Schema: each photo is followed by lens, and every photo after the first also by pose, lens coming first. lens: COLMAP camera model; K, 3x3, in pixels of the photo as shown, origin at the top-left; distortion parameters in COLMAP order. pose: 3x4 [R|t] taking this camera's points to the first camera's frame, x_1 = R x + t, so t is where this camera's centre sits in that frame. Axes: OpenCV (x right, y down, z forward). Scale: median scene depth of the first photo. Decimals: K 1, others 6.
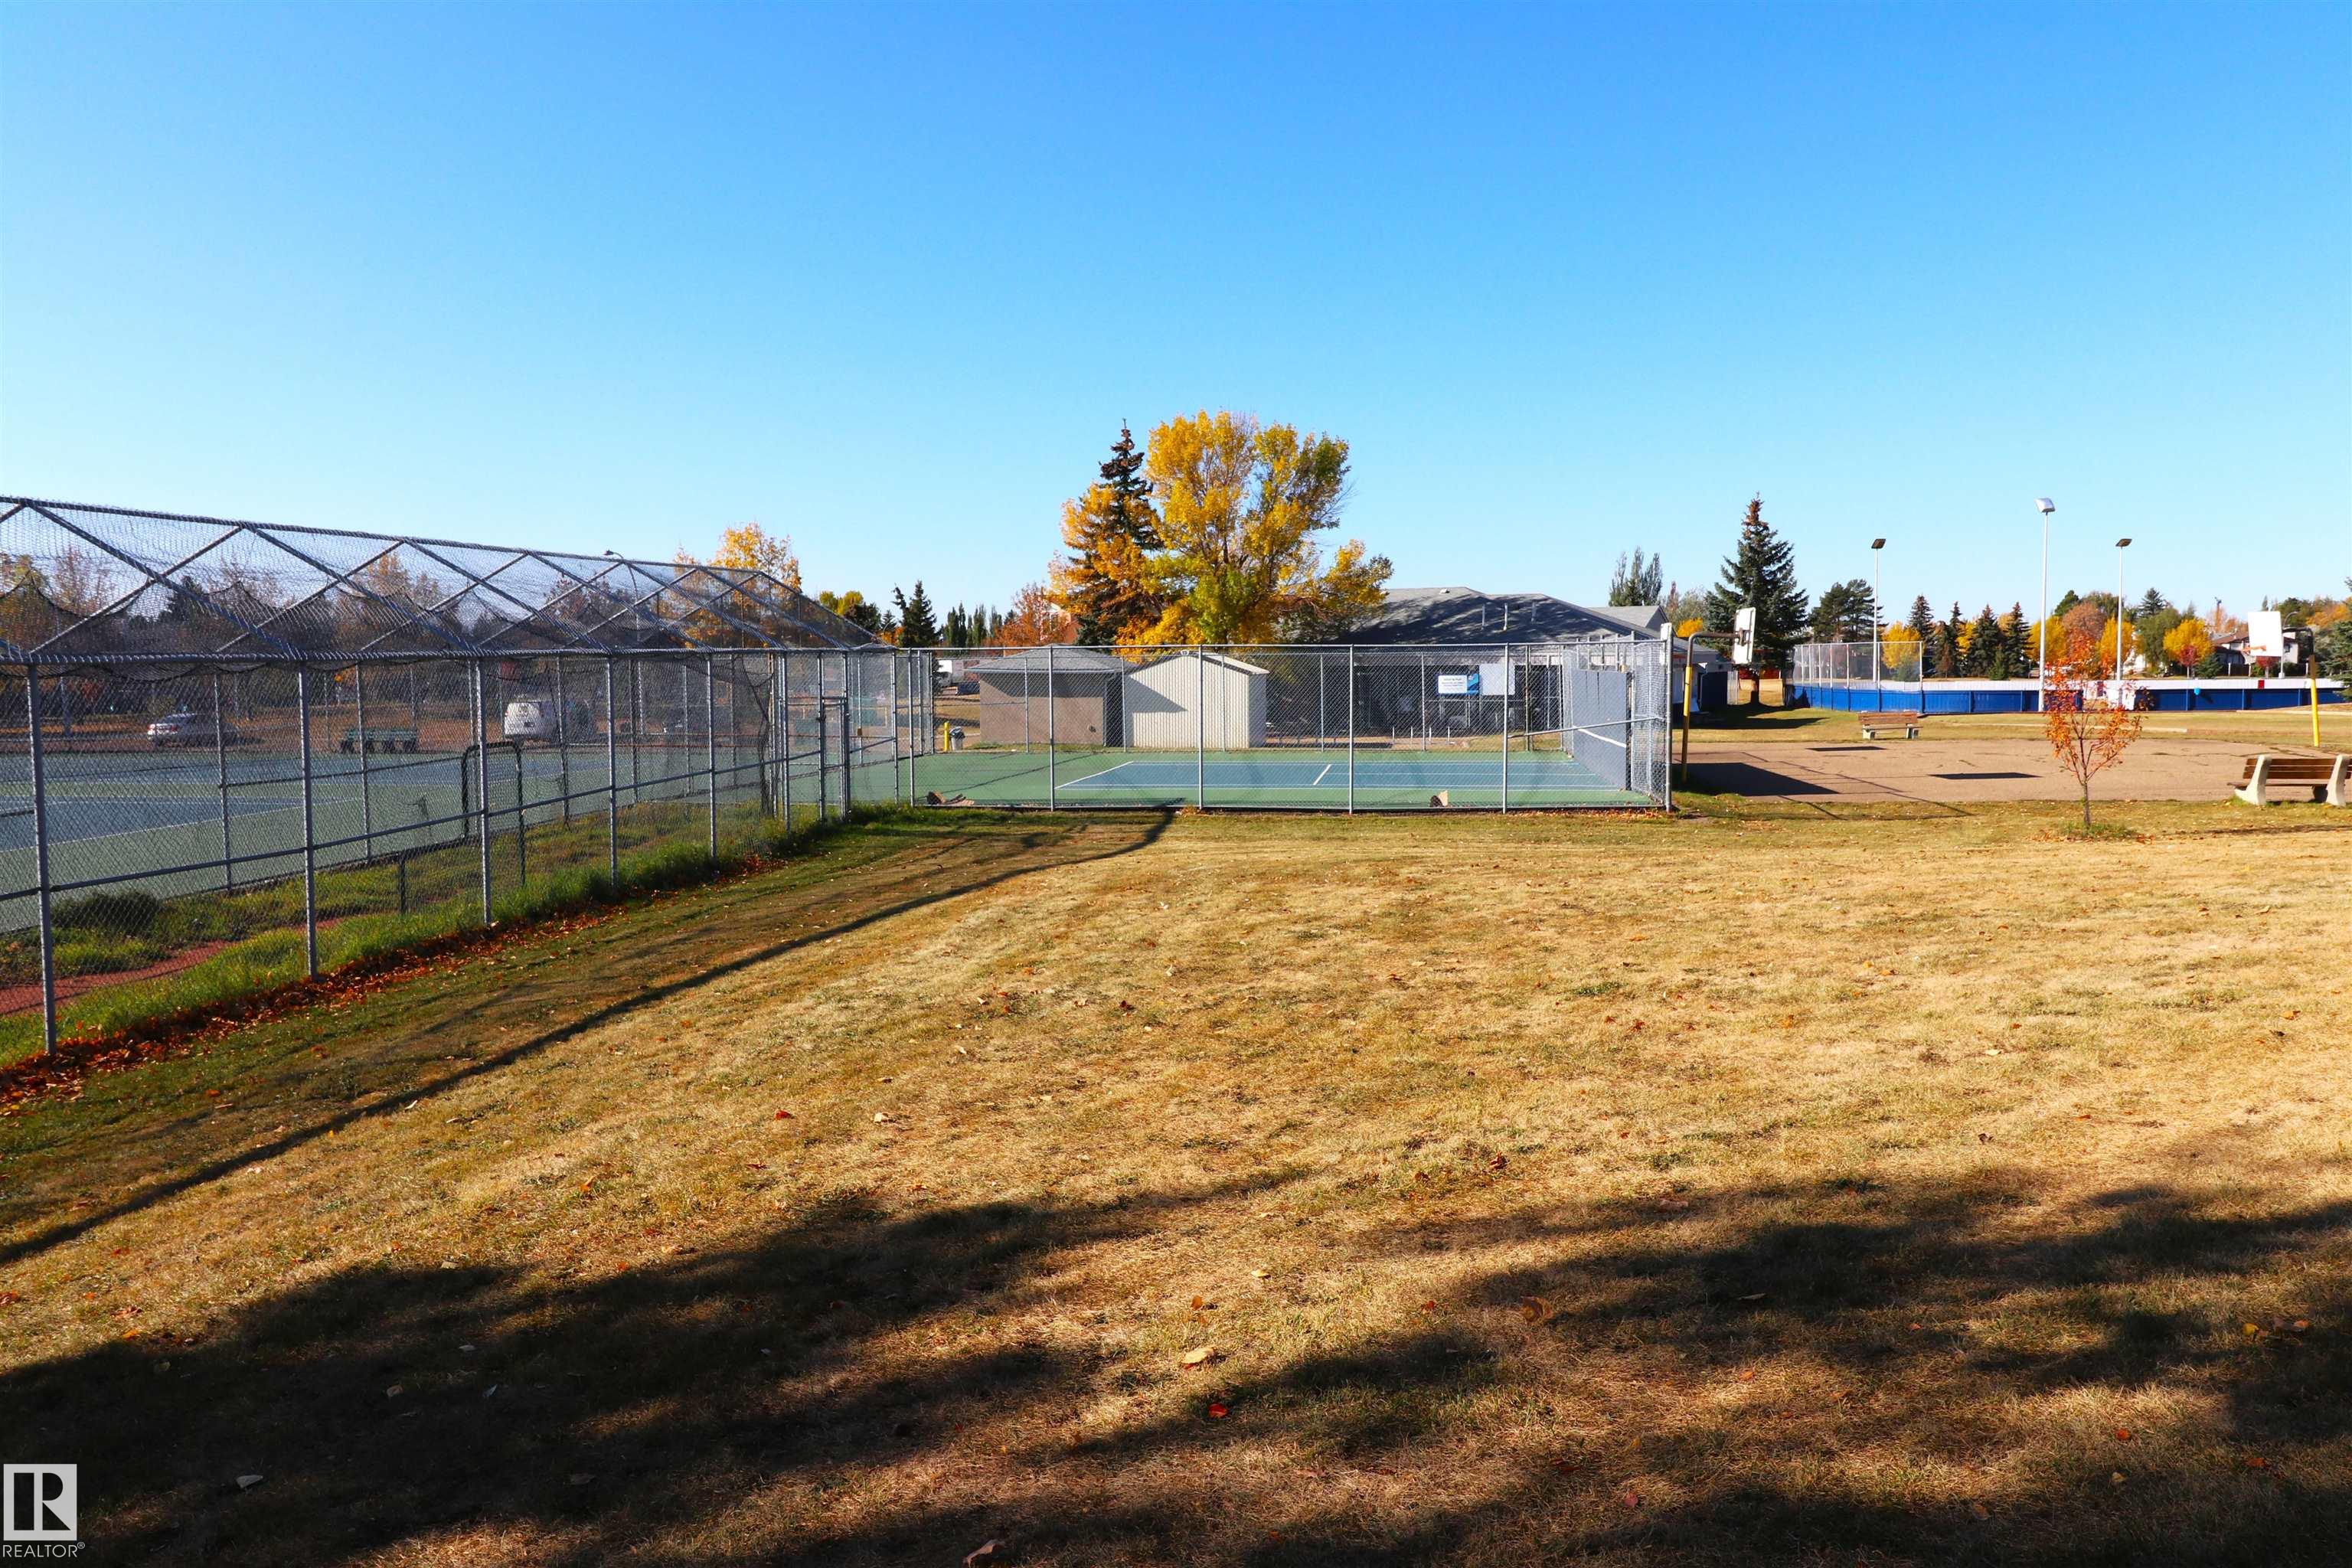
lens RADIAL K [[1752.5, 0, 1176.0], [0, 1752.5, 784.0], [0, 0, 1]] dist [0.008494, -0.002429]
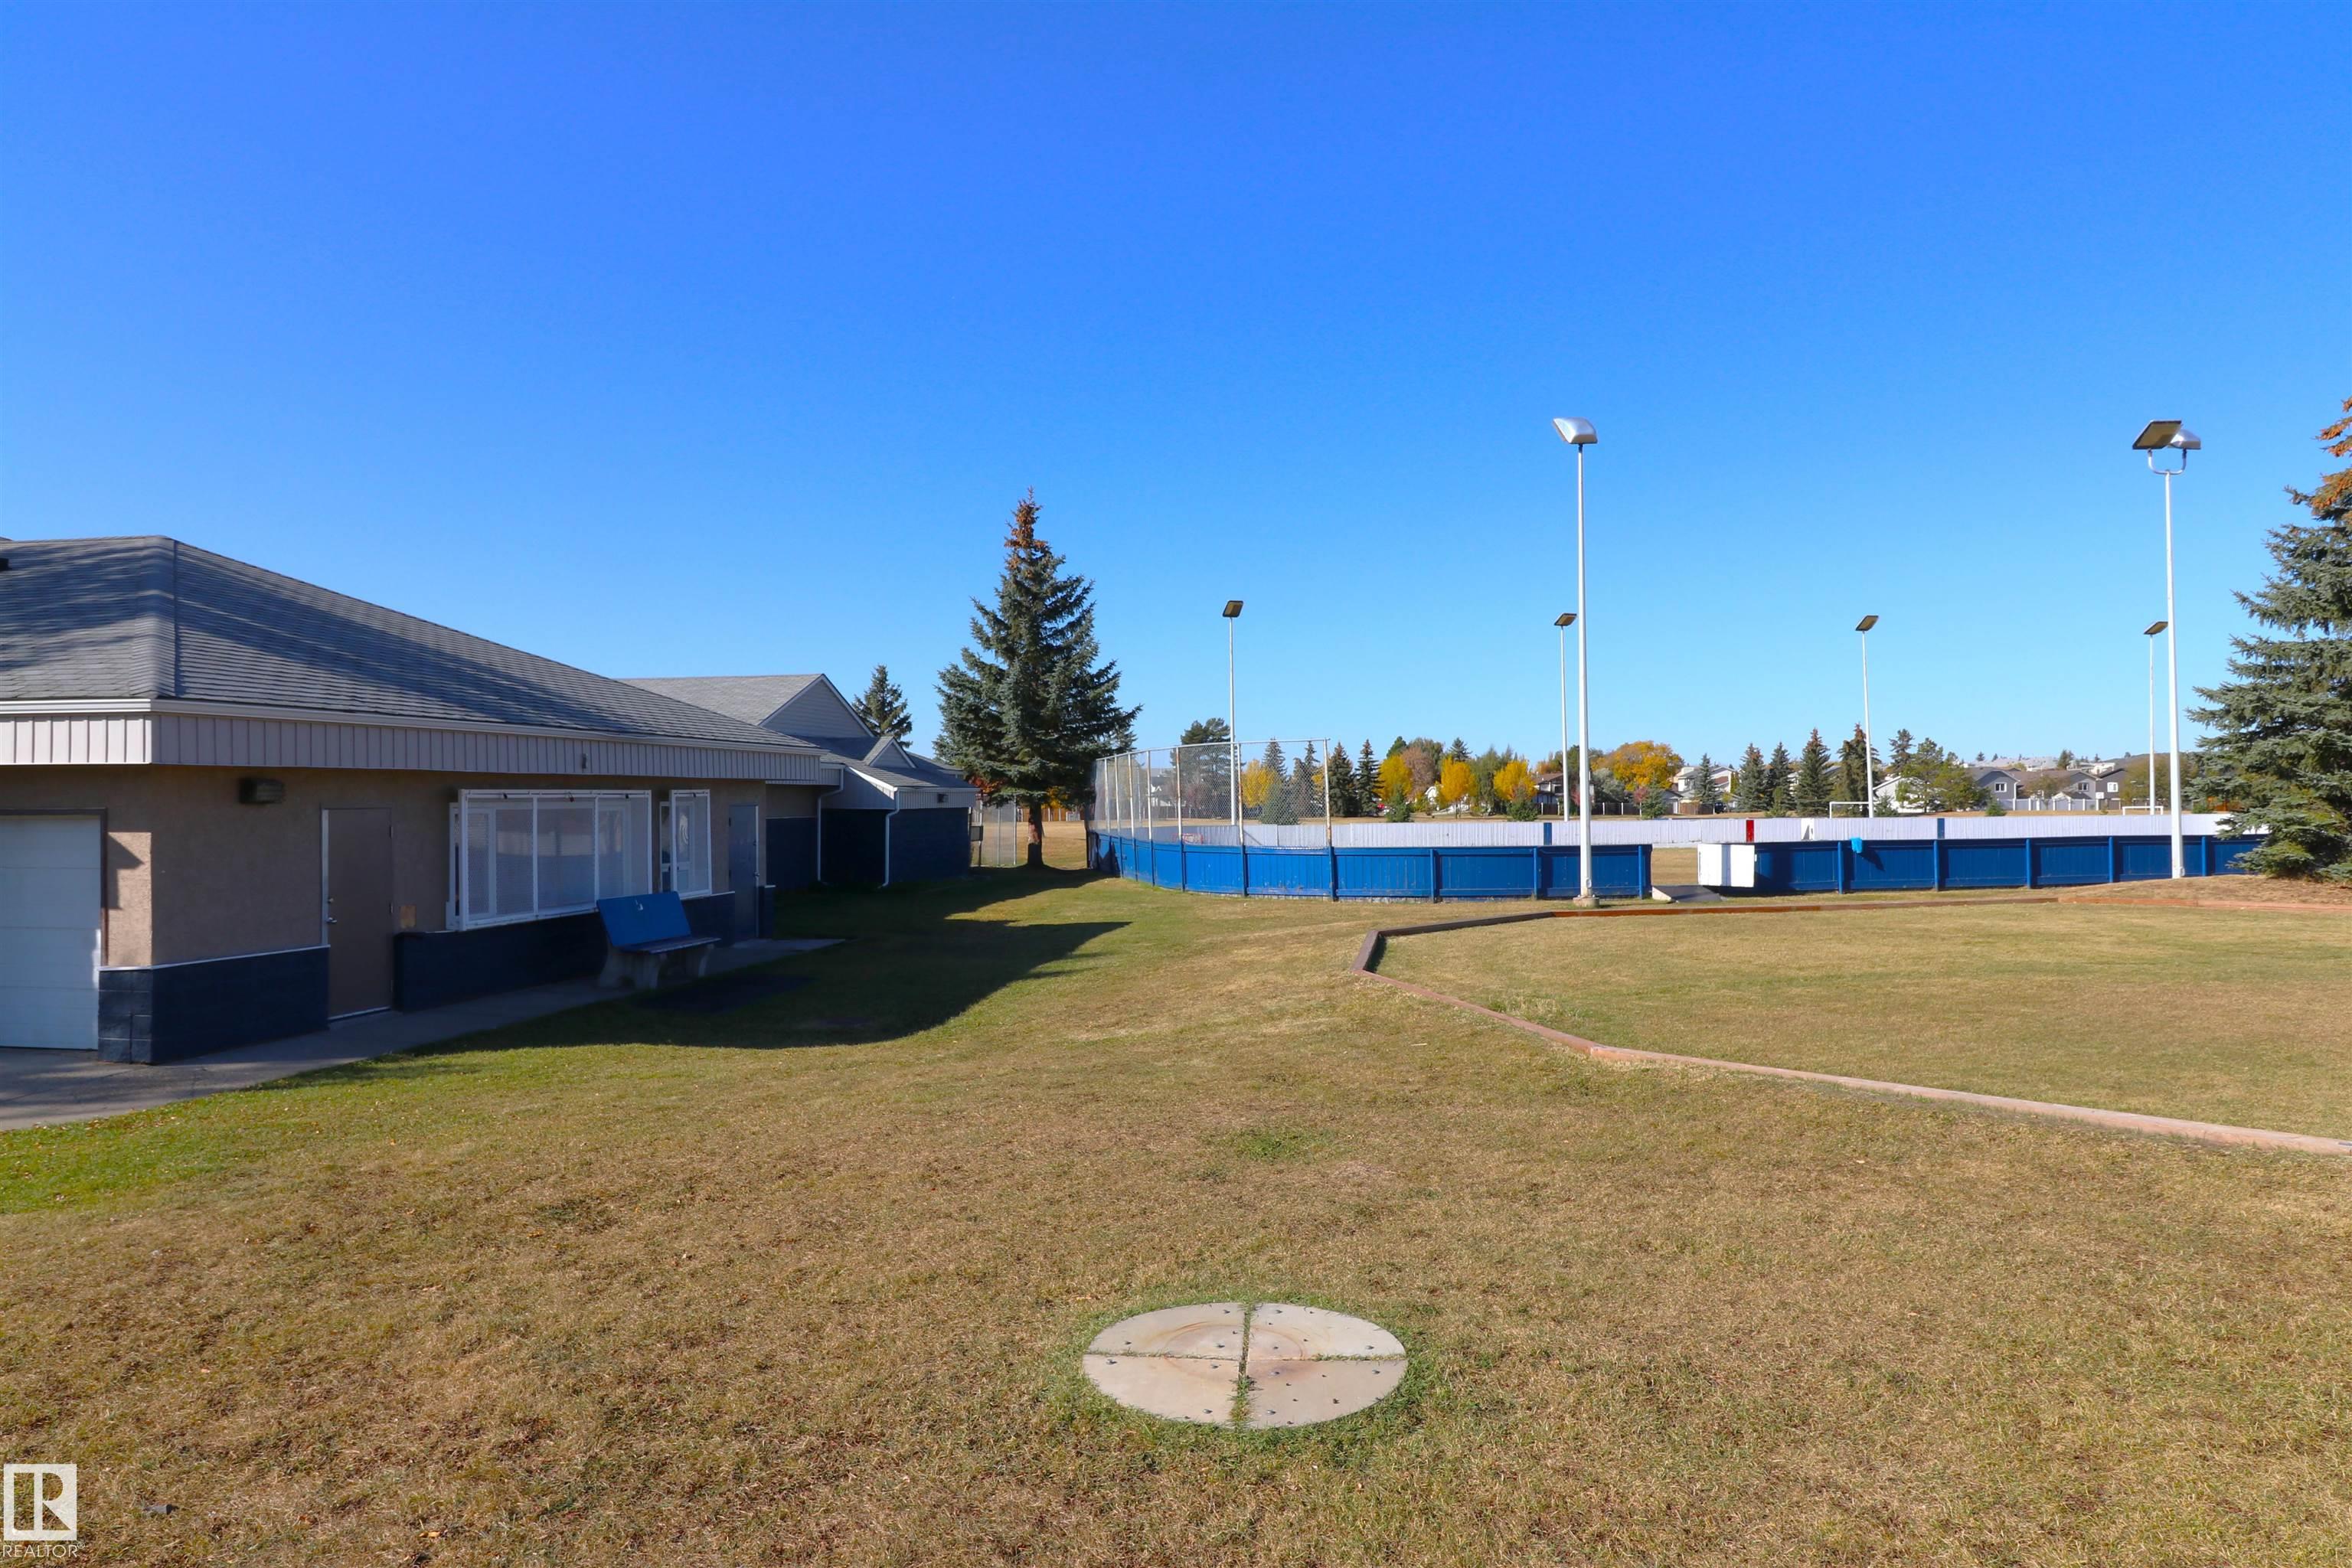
lens RADIAL K [[1067.9, 0, 1167.7], [0, 1067.9, 783.1], [0, 0, 1]] dist [-0.001592, -0.013631]
pose [[0.950694, 0.005570, 0.310080, 0.266681], [0.023189, 0.995763, -0.088981, -0.041004], [-0.309262, 0.091784, 0.946537, 0.668456]]
